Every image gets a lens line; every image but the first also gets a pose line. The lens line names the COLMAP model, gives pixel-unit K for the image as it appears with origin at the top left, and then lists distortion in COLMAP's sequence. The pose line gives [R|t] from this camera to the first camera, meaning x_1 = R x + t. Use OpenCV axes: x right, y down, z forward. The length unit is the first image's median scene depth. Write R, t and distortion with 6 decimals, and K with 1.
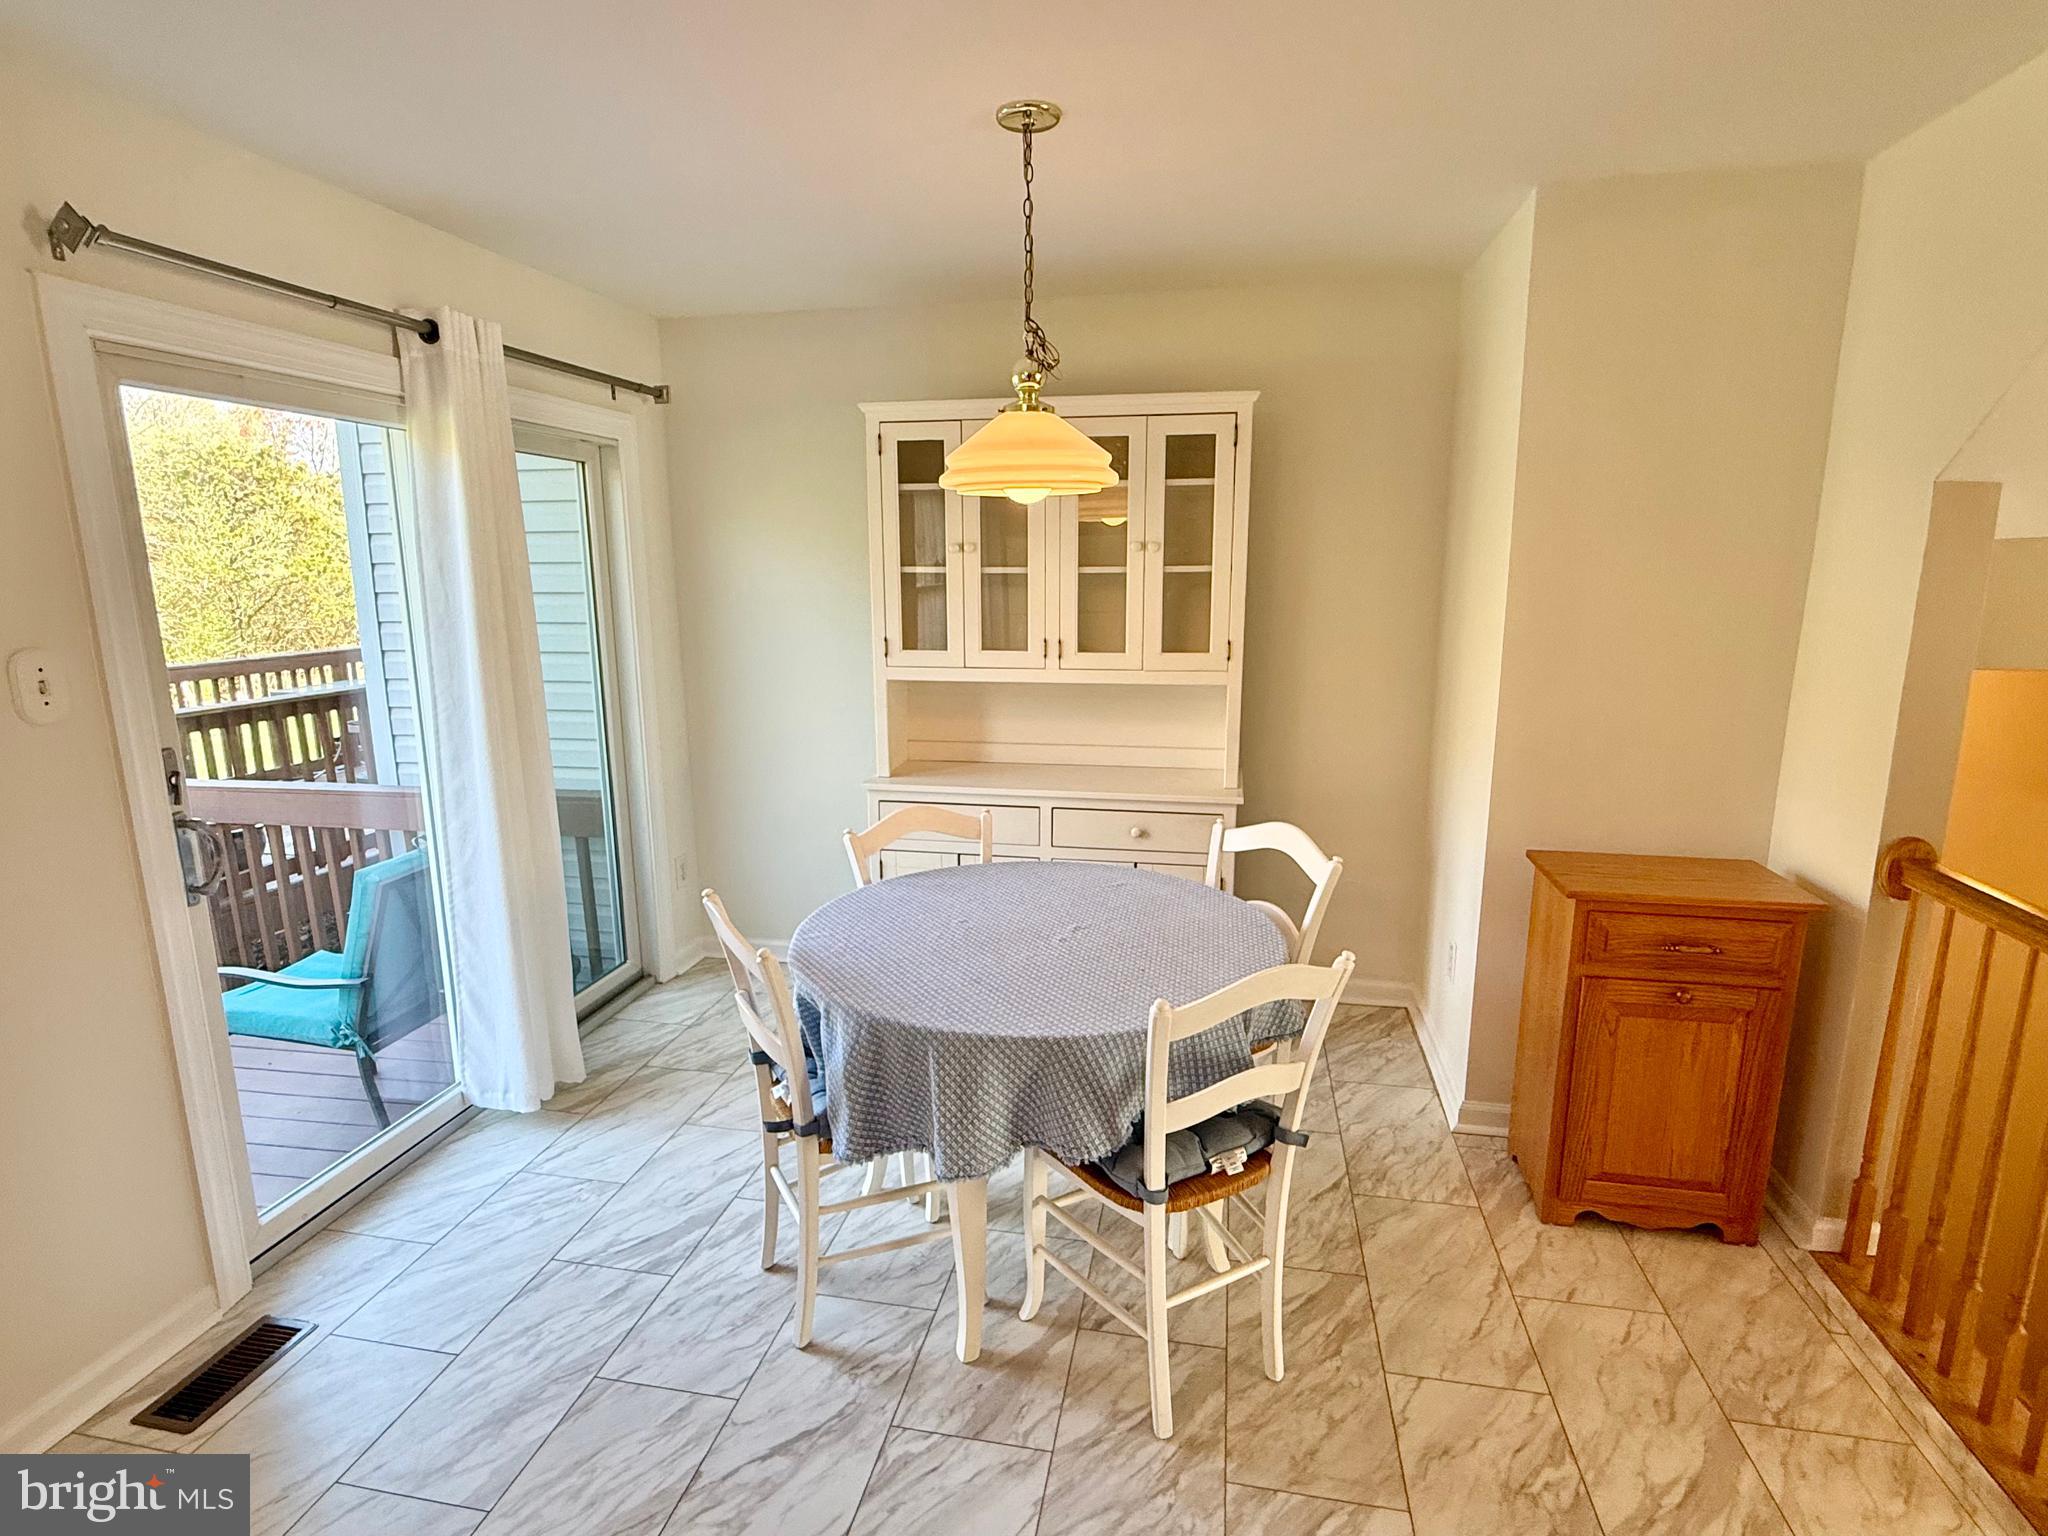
lens RADIAL K [[1056.0, 0, 1031.3], [0, 1056.0, 776.1], [0, 0, 1]] dist [0.004738, 0.004100]
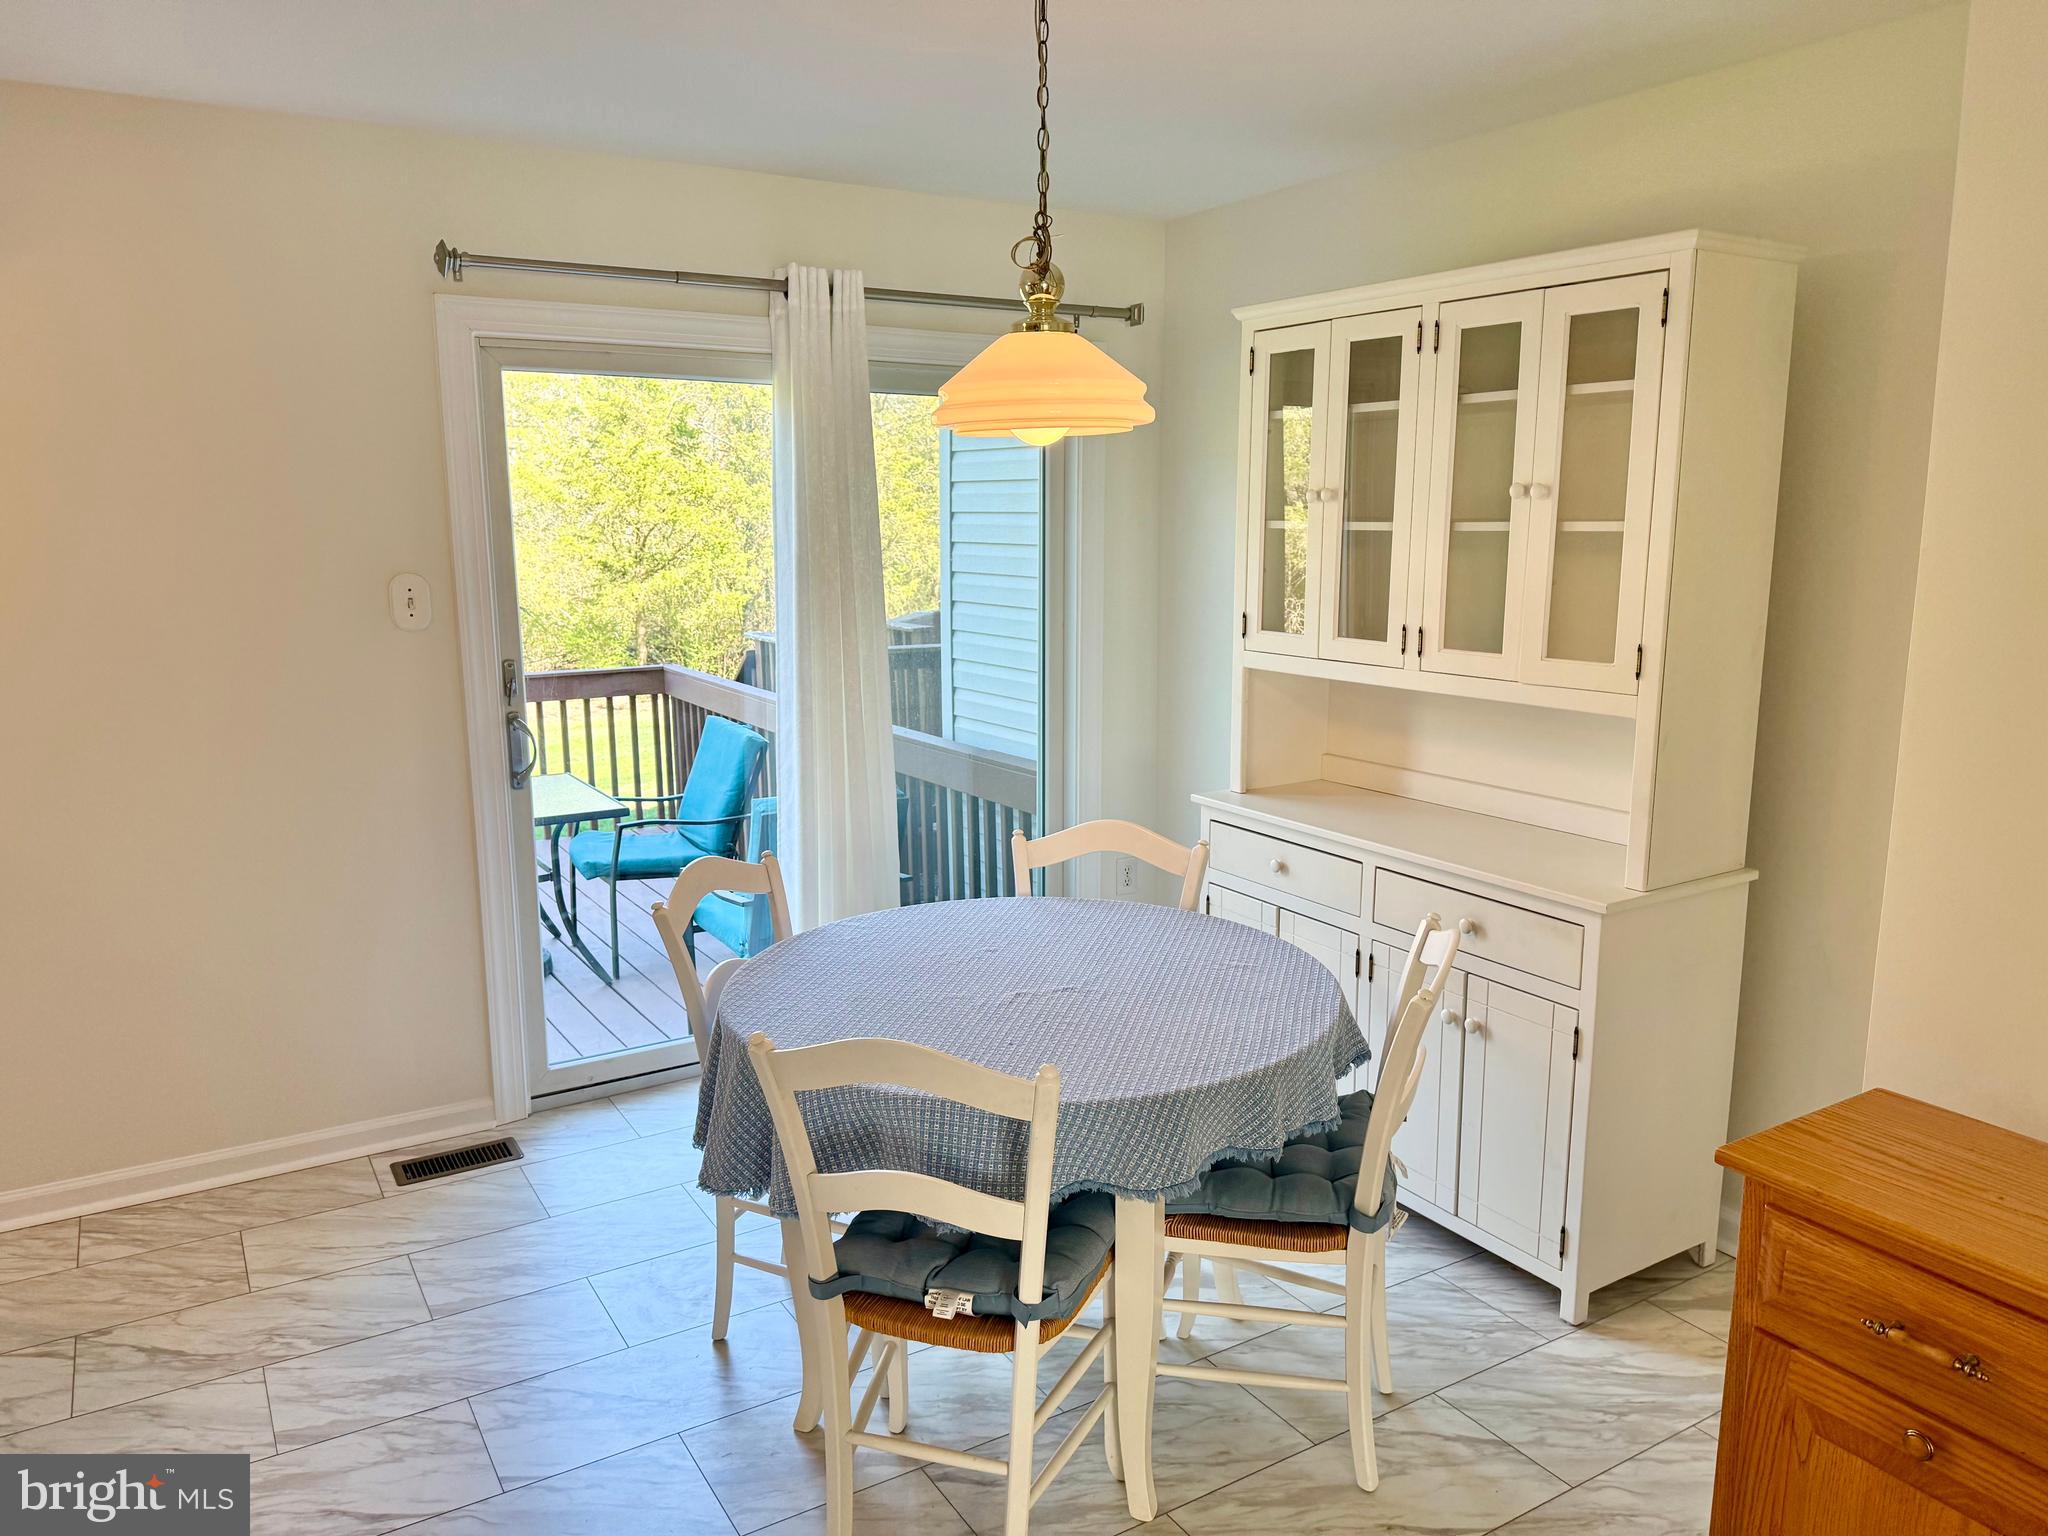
lens RADIAL K [[1449.2, 0, 1032.4], [0, 1449.2, 787.9], [0, 0, 1]] dist [0.046439, -0.056625]
pose [[0.680645, 0.143236, -0.718474, 0.578103], [-0.150395, 0.987133, 0.054319, -0.042214], [0.717010, 0.071083, 0.693429, 0.181482]]
